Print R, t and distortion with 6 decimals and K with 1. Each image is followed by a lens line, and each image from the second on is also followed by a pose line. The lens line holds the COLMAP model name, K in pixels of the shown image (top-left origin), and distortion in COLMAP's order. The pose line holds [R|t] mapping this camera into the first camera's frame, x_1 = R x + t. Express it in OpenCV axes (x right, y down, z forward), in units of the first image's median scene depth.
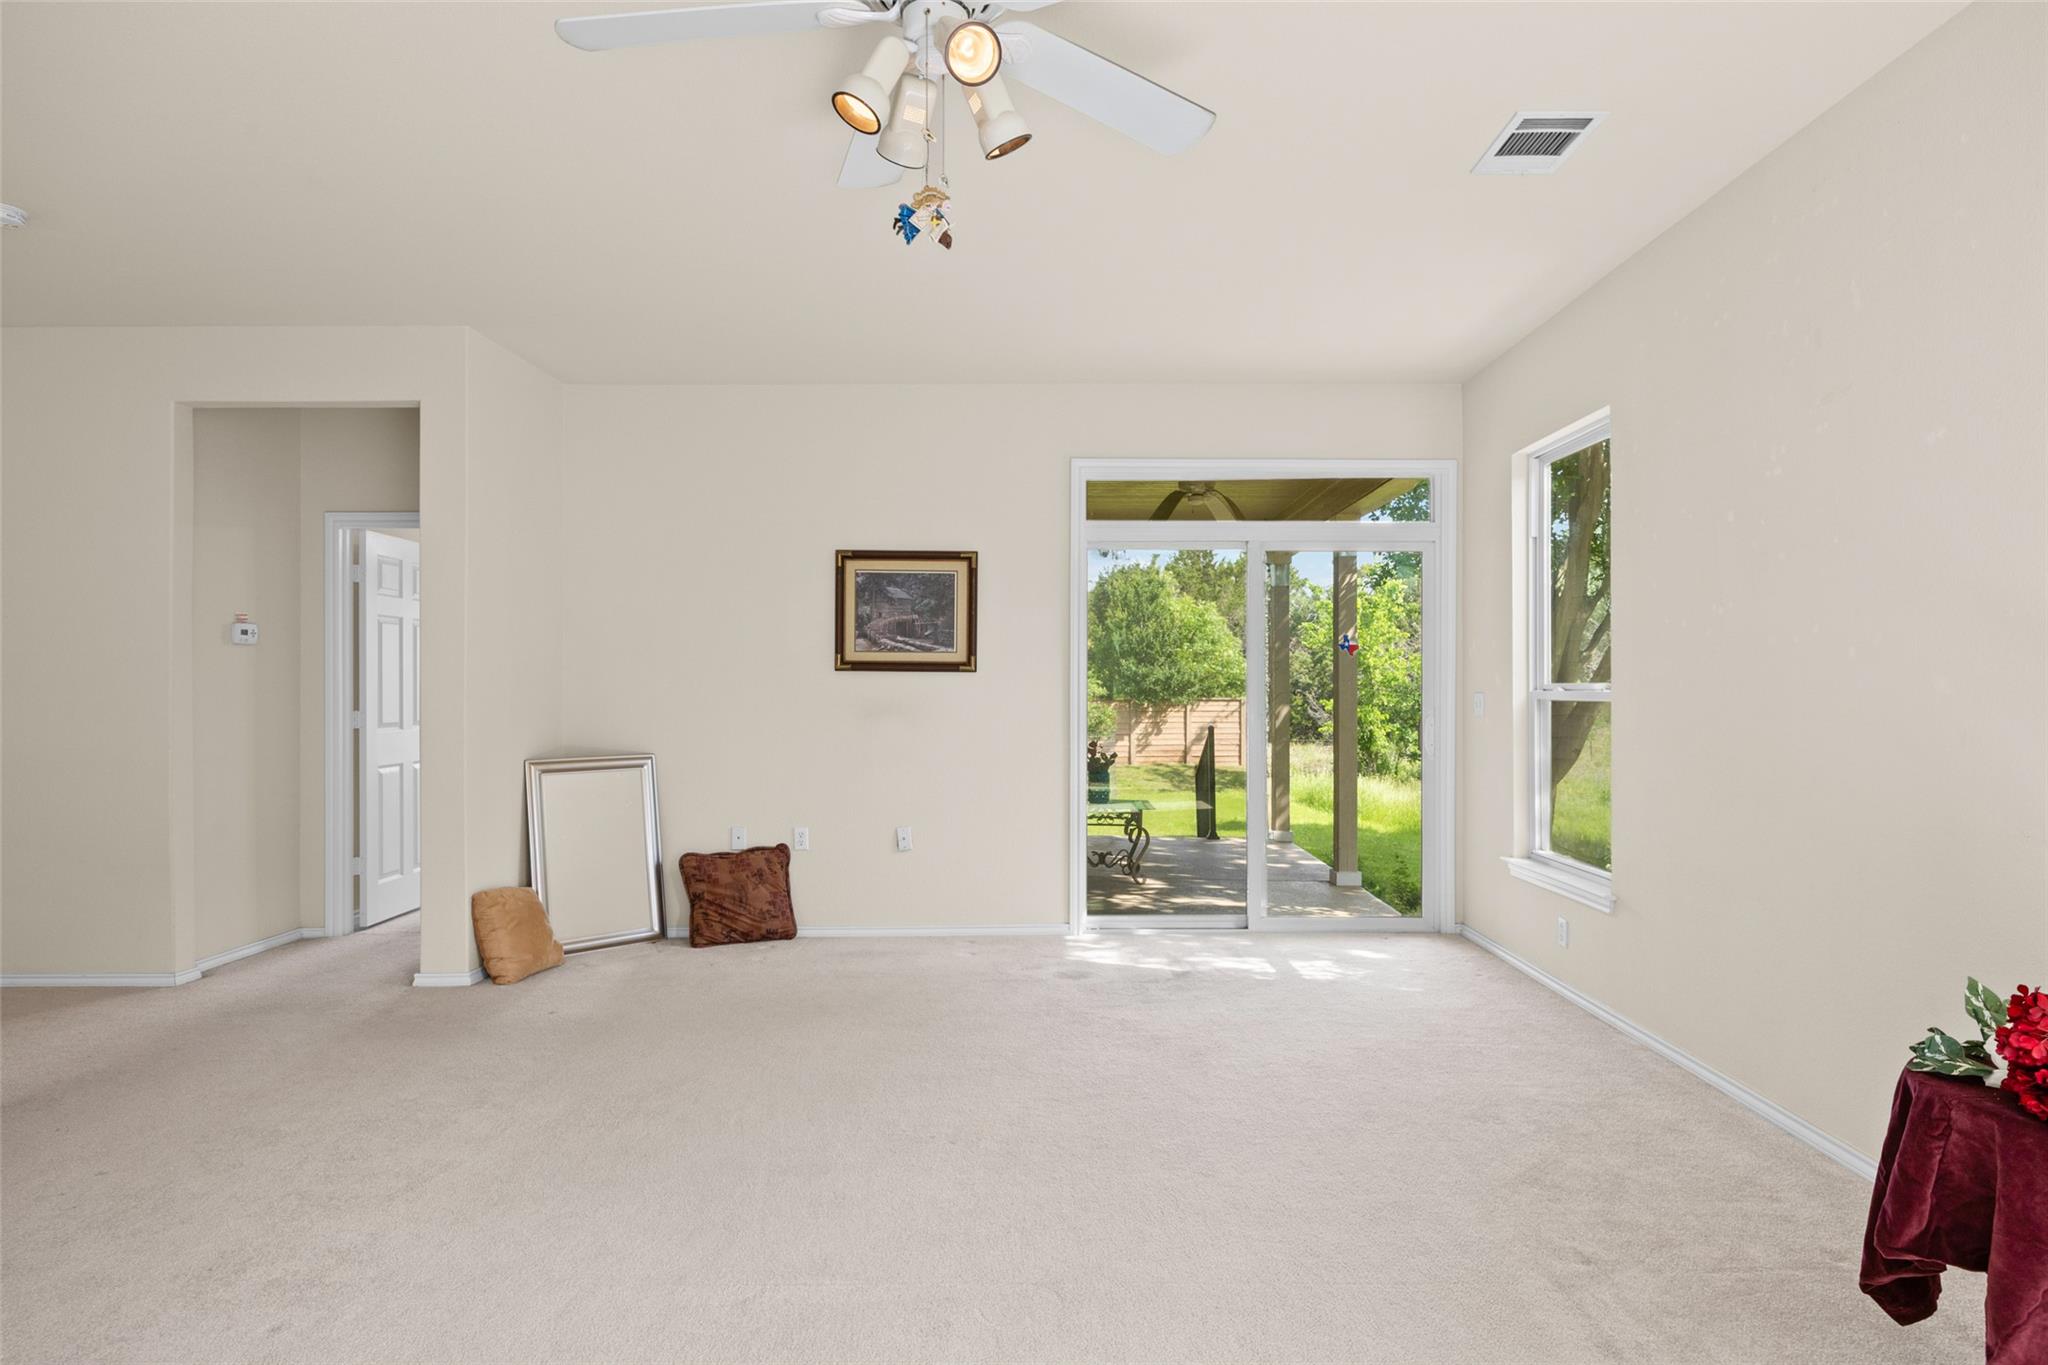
lens RADIAL K [[1128.1, 0, 1056.5], [0, 1128.1, 683.2], [0, 0, 1]] dist [-0.004673, -0.001176]
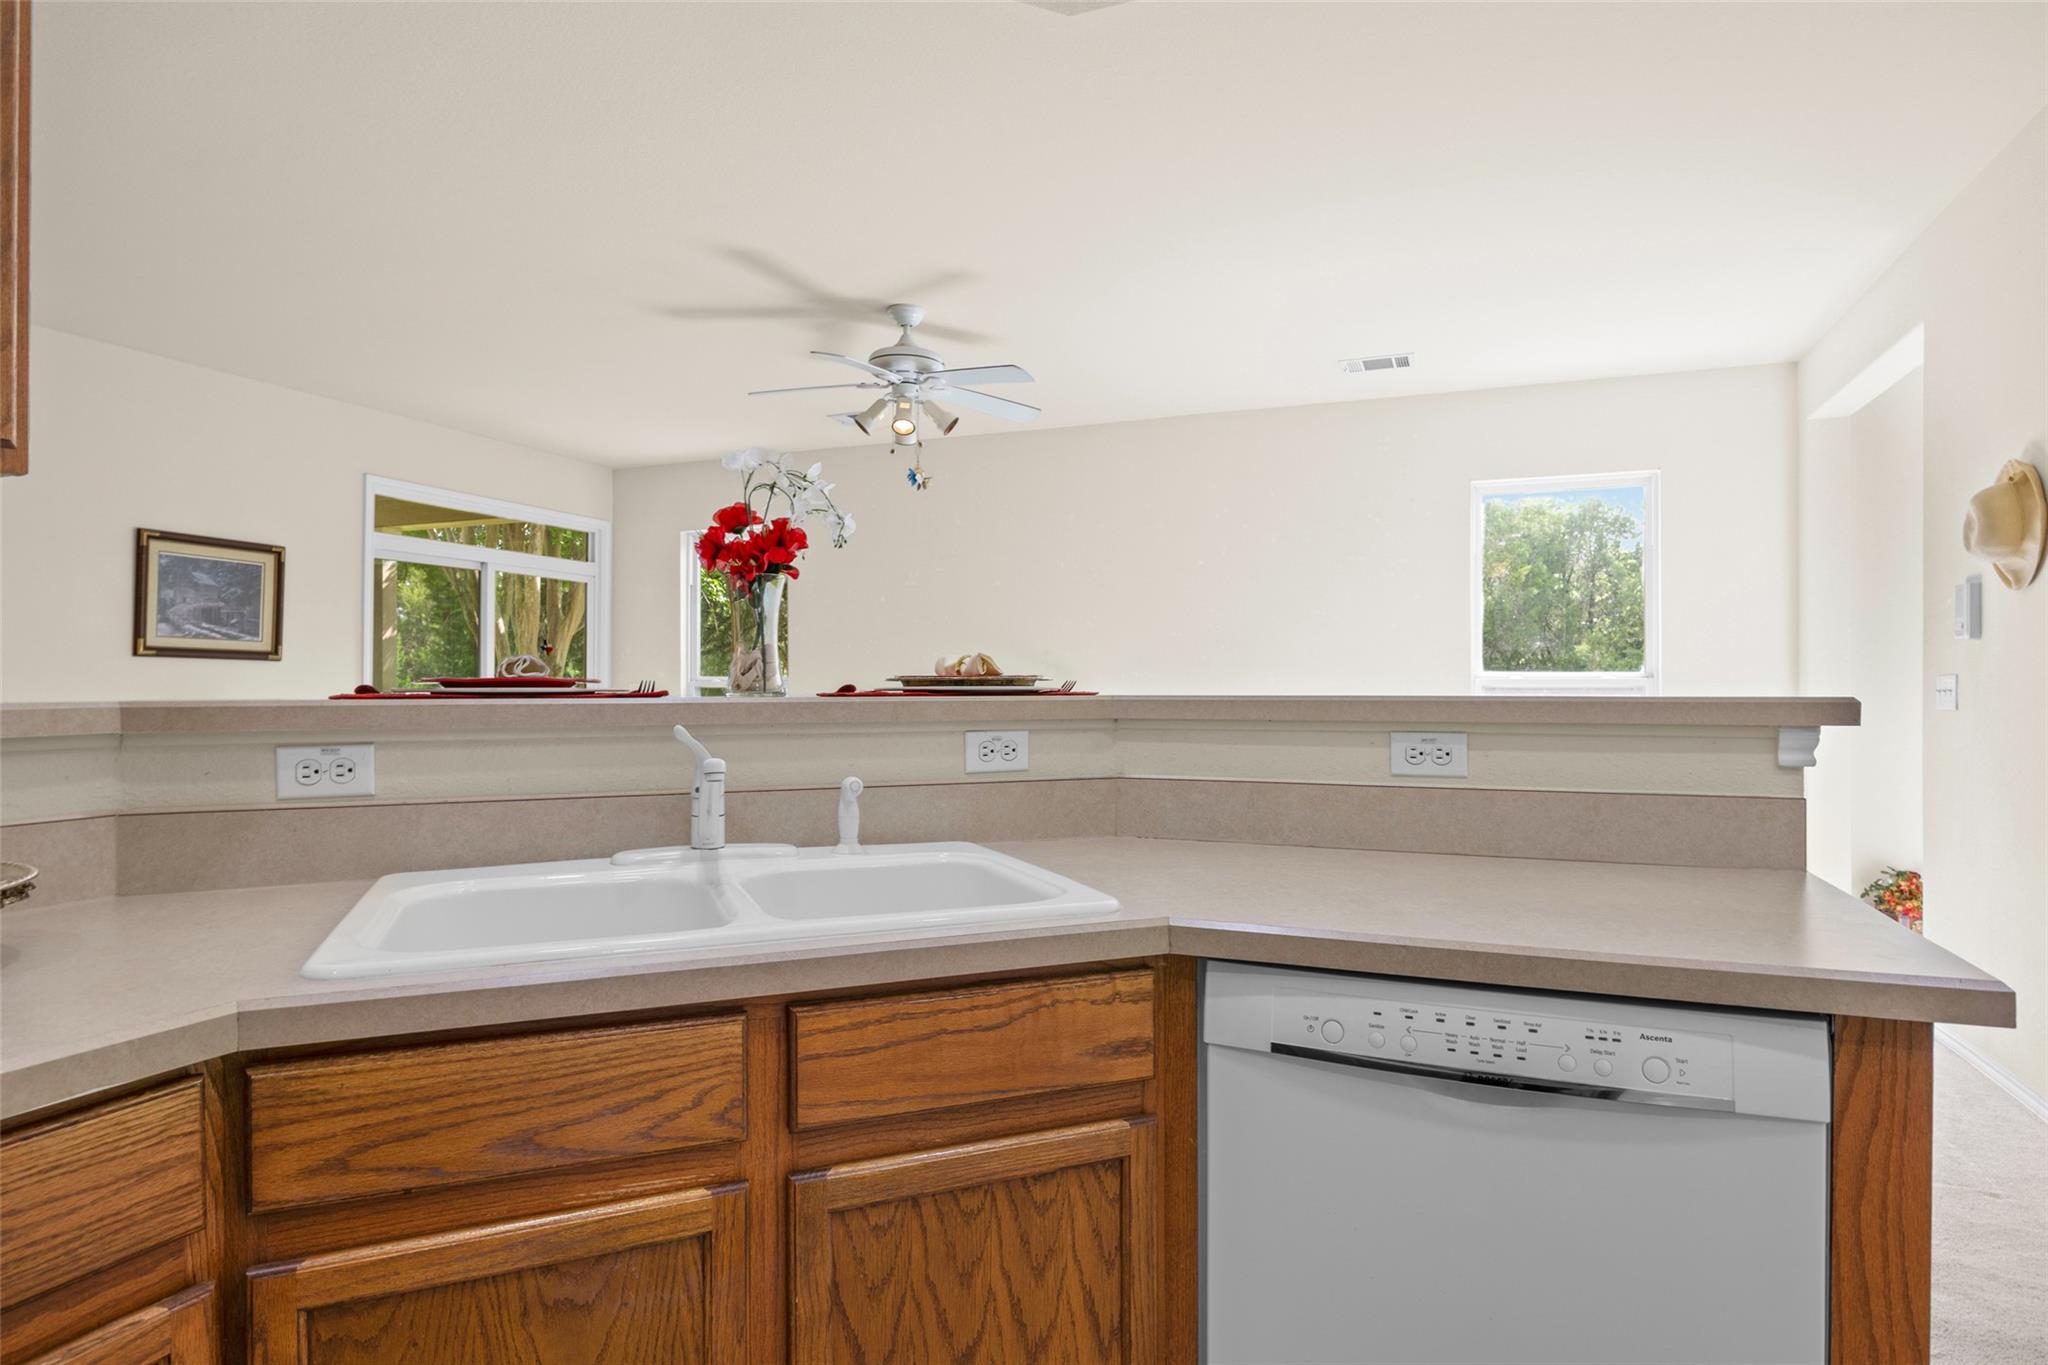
lens RADIAL K [[1133.8, 0, 1029.5], [0, 1133.8, 678.7], [0, 0, 1]] dist [-0.000949, 0.000029]
pose [[0.375158, 0.008139, 0.926925, -0.794353], [-0.003760, 0.999967, -0.007259, 0.011839], [-0.926953, -0.000762, 0.375176, -0.043117]]
